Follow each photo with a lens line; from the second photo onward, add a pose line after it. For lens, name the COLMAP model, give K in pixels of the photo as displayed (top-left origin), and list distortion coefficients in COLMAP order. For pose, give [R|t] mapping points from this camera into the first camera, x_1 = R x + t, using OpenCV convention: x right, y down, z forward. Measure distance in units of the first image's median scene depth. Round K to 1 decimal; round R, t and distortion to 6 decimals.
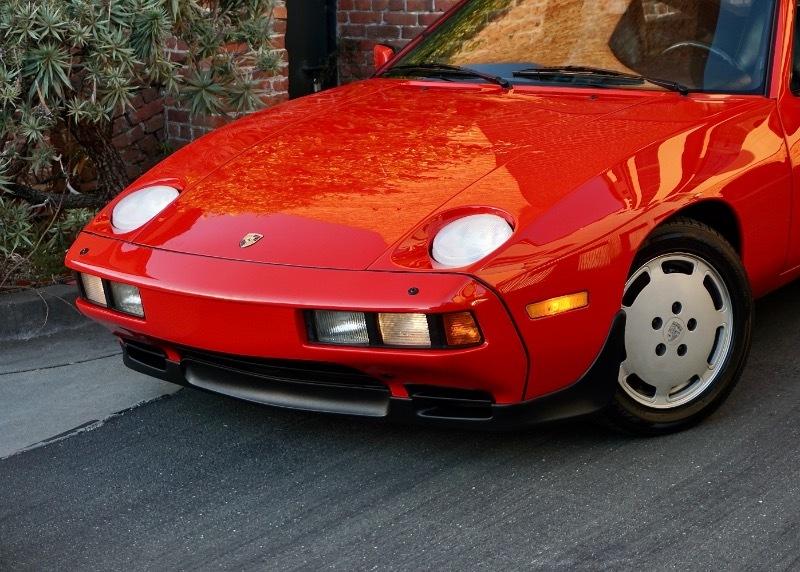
lens RADIAL K [[1781.9, 0, 428.9], [0, 1781.9, 292.4], [0, 0, 1]] dist [0.025333, 0.000000]
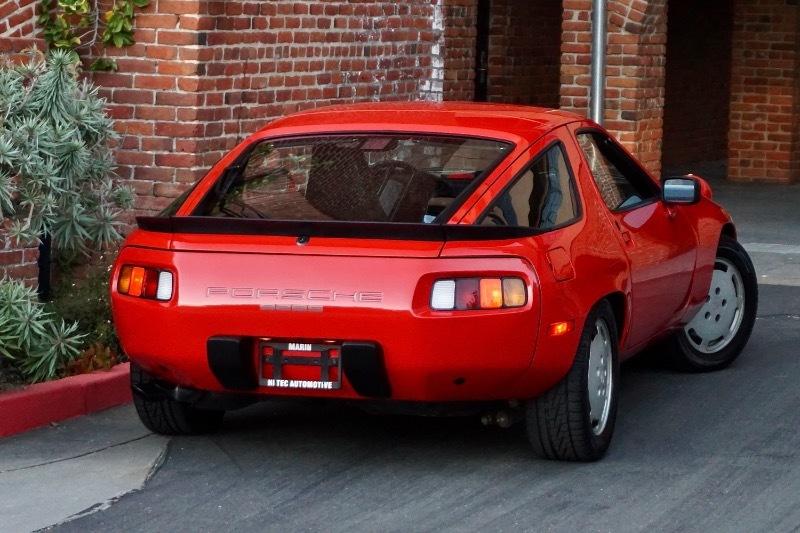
lens RADIAL K [[2983.5, 0, 399.4], [0, 2983.5, 265.5], [0, 0, 1]] dist [0.005151, 0.000000]
pose [[0.962662, 0.030089, 0.269028, -0.540372], [0.002426, 0.992805, -0.119719, 0.155467], [-0.270694, 0.115901, 0.955663, -0.902819]]
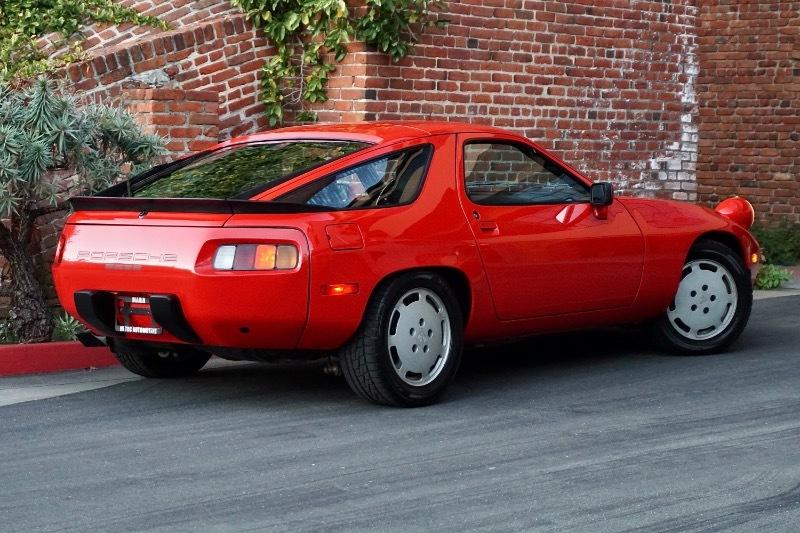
lens RADIAL K [[1961.2, 0, 402.6], [0, 1961.2, 264.0], [0, 0, 1]] dist [0.045971, 0.000000]
pose [[0.987251, 0.052300, -0.150333, 0.435775], [-0.074393, 0.986584, -0.145321, 0.162232], [0.140716, 0.154652, 0.977897, -0.526189]]
